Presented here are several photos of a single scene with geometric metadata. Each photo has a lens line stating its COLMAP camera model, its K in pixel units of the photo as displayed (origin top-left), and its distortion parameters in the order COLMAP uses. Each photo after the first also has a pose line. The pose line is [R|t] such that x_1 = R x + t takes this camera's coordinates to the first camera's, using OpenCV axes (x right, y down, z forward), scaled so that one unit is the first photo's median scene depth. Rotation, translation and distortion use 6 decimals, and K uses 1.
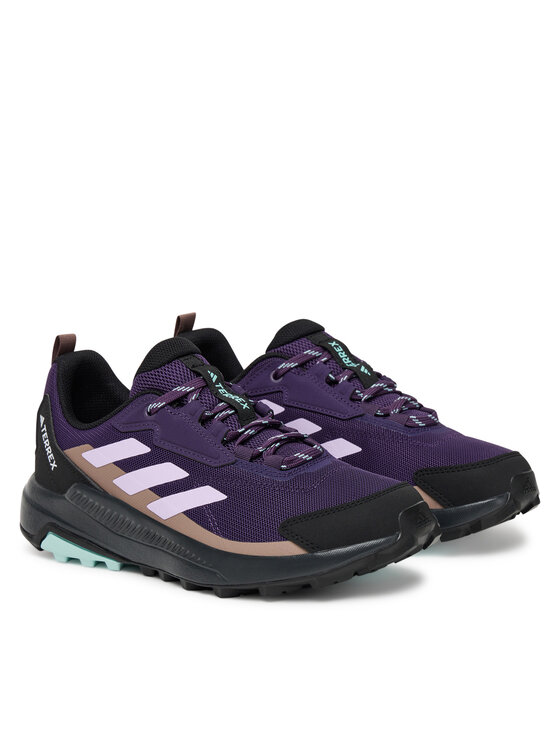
lens RADIAL K [[2196.6, 0, 280.0], [0, 2196.6, 373.0], [0, 0, 1]] dist [-3.375212, 0.012390]
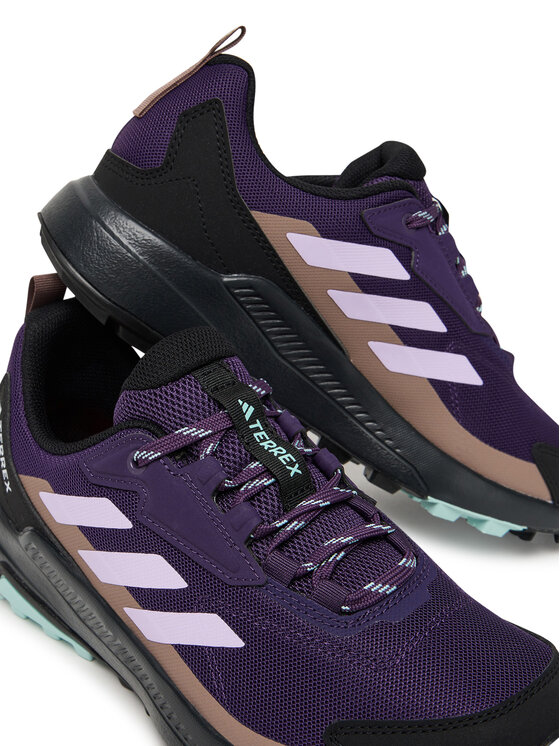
lens RADIAL K [[972.2, 0, 280.0], [0, 972.2, 373.0], [0, 0, 1]] dist [-0.009176, -0.006397]
pose [[0.990186, 0.091914, -0.105279, 0.005774], [-0.057076, 0.953574, 0.295702, -0.088310], [0.127571, -0.286791, 0.949461, 0.755981]]
